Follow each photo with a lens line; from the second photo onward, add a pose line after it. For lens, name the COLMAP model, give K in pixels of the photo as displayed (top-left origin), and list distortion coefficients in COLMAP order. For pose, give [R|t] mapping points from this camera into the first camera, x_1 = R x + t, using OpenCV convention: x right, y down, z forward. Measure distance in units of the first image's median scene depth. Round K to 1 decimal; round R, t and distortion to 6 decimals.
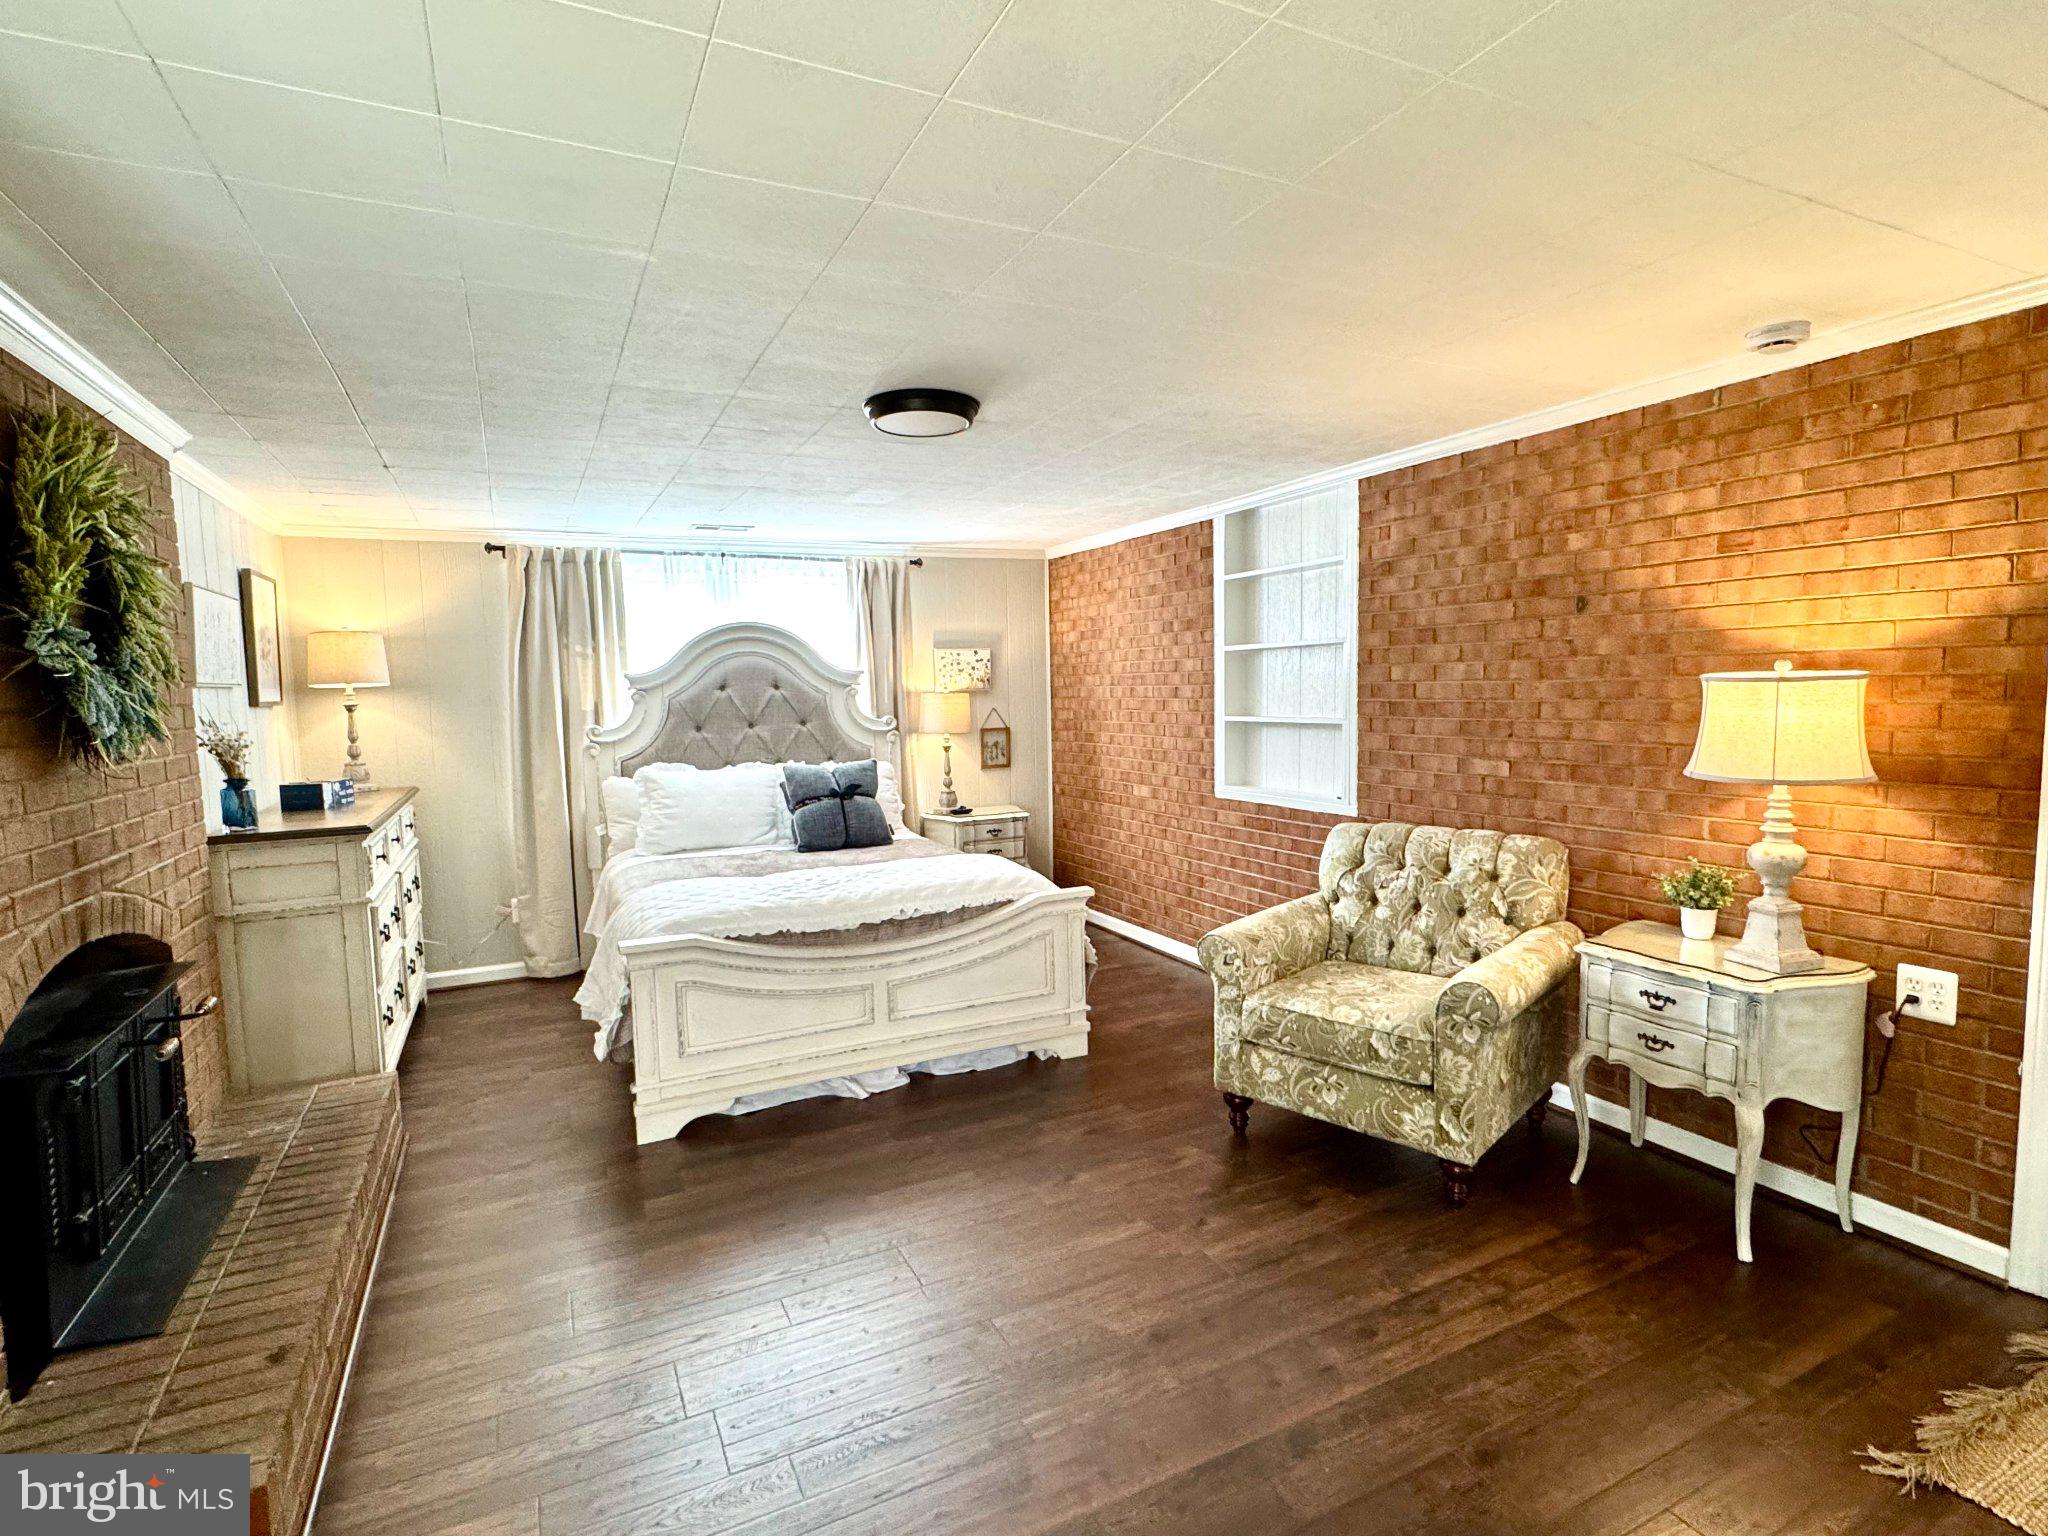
lens RADIAL K [[1001.5, 0, 1024.0], [0, 1001.5, 768.0], [0, 0, 1]] dist [-0.001819, -0.000161]
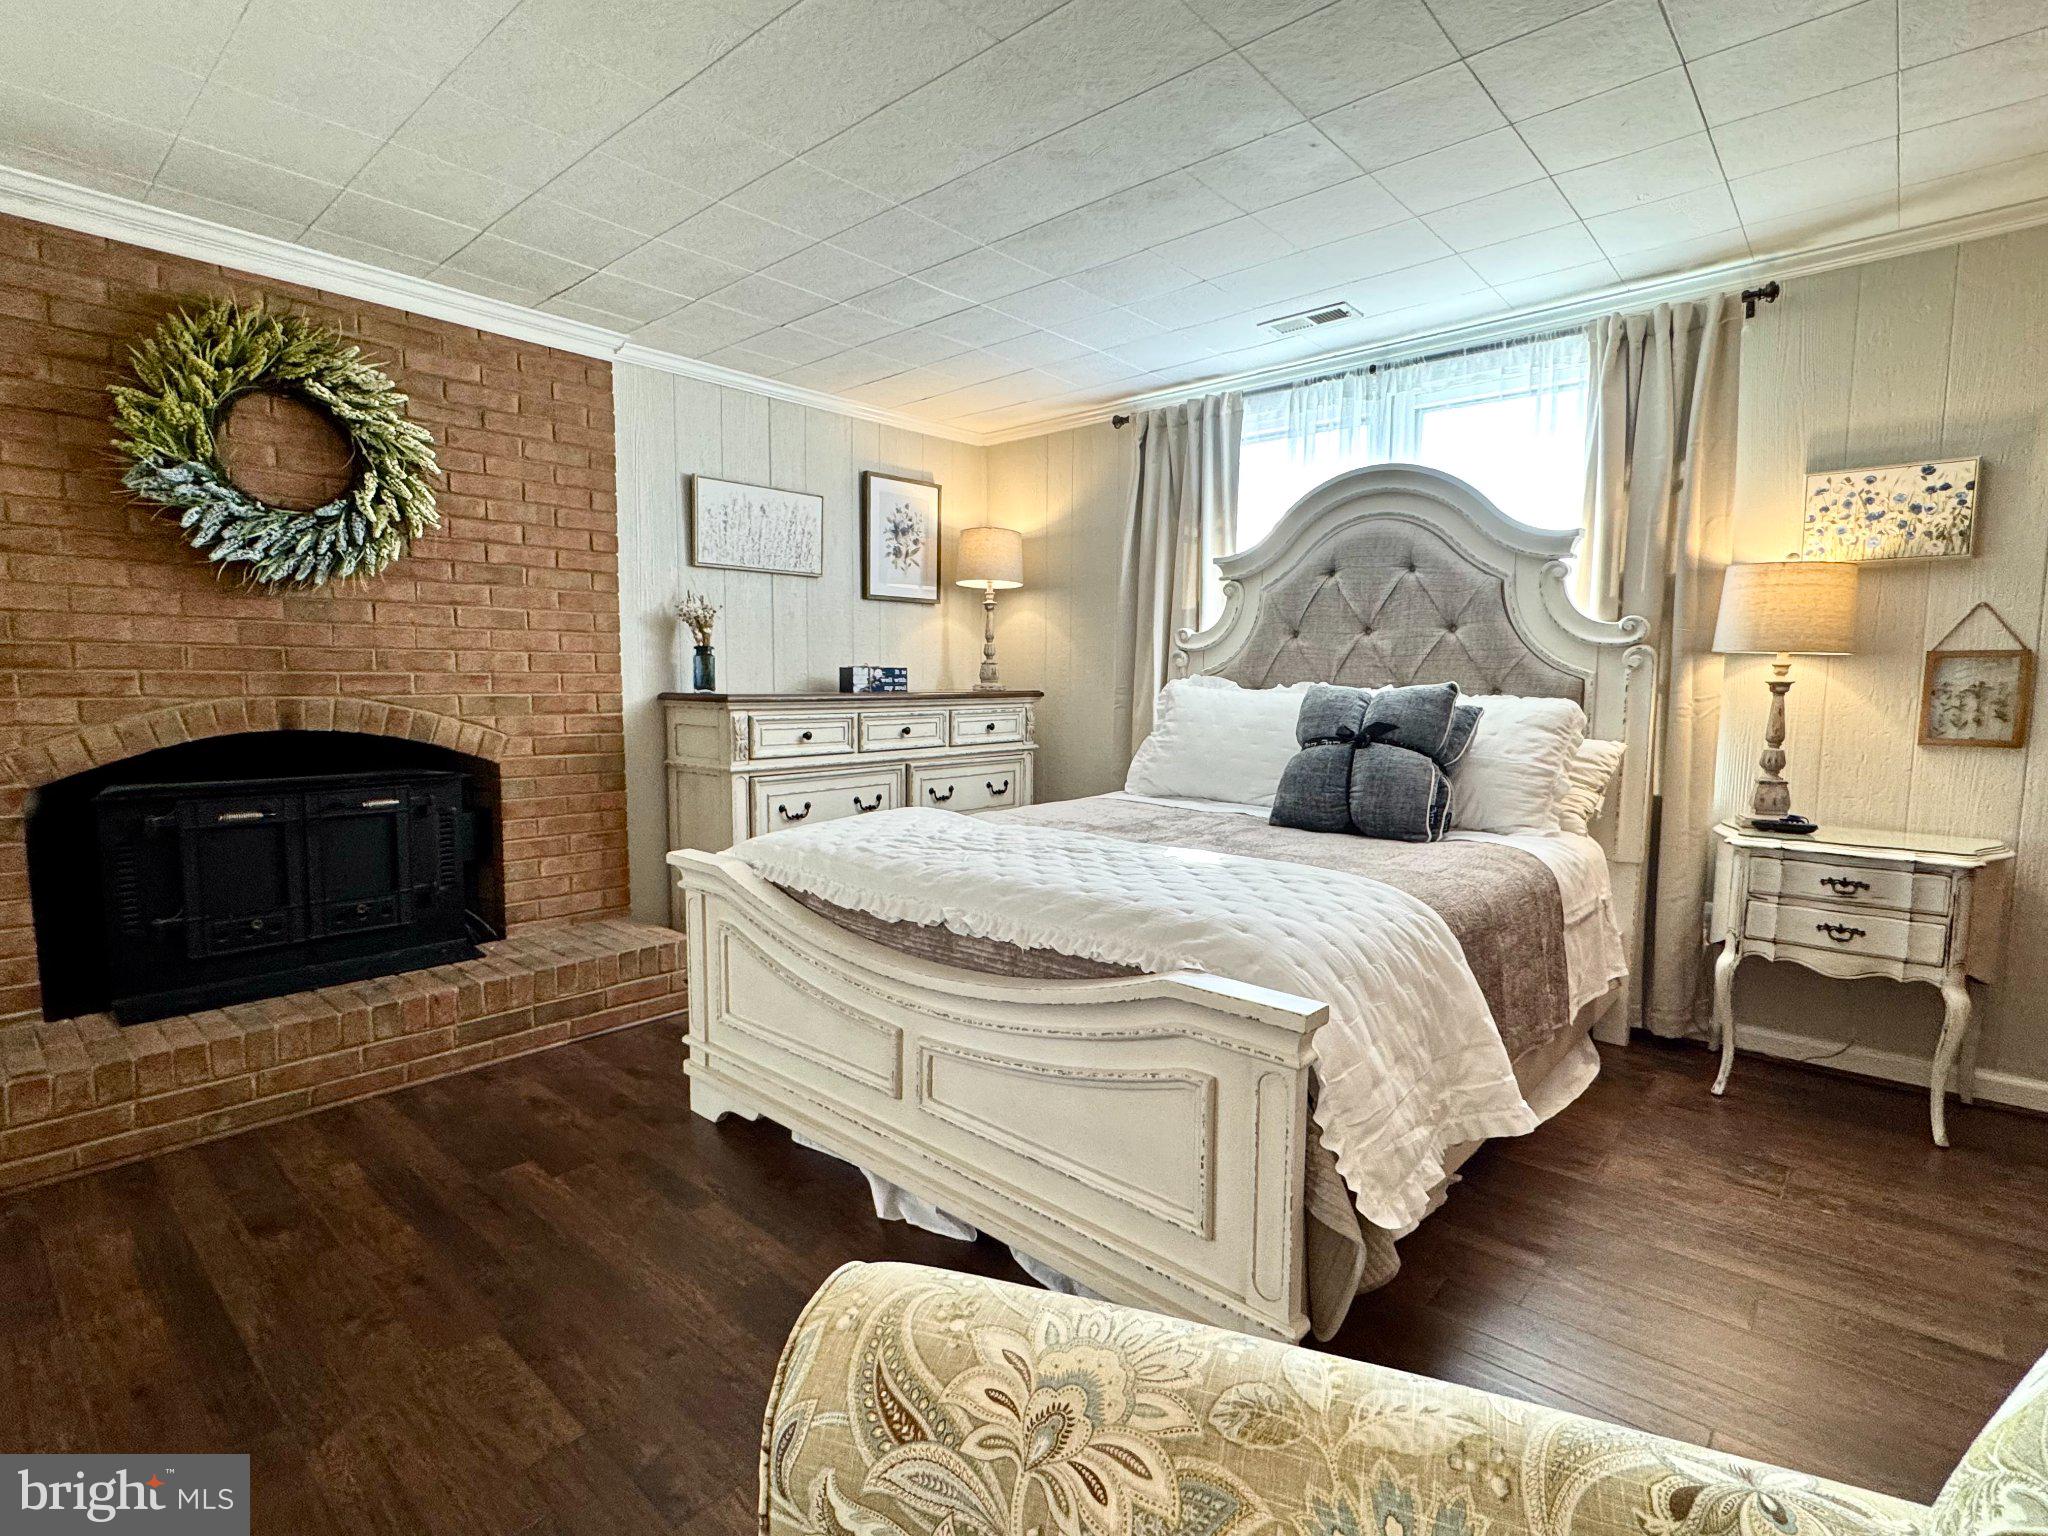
lens RADIAL K [[1001.5, 0, 1024.0], [0, 1001.5, 768.0], [0, 0, 1]] dist [-0.001819, -0.000161]
pose [[0.372295, 0.110779, -0.921479, 0.253006], [-0.092098, 0.992360, 0.082091, 0.013058], [0.923534, 0.054304, 0.379654, 0.575684]]
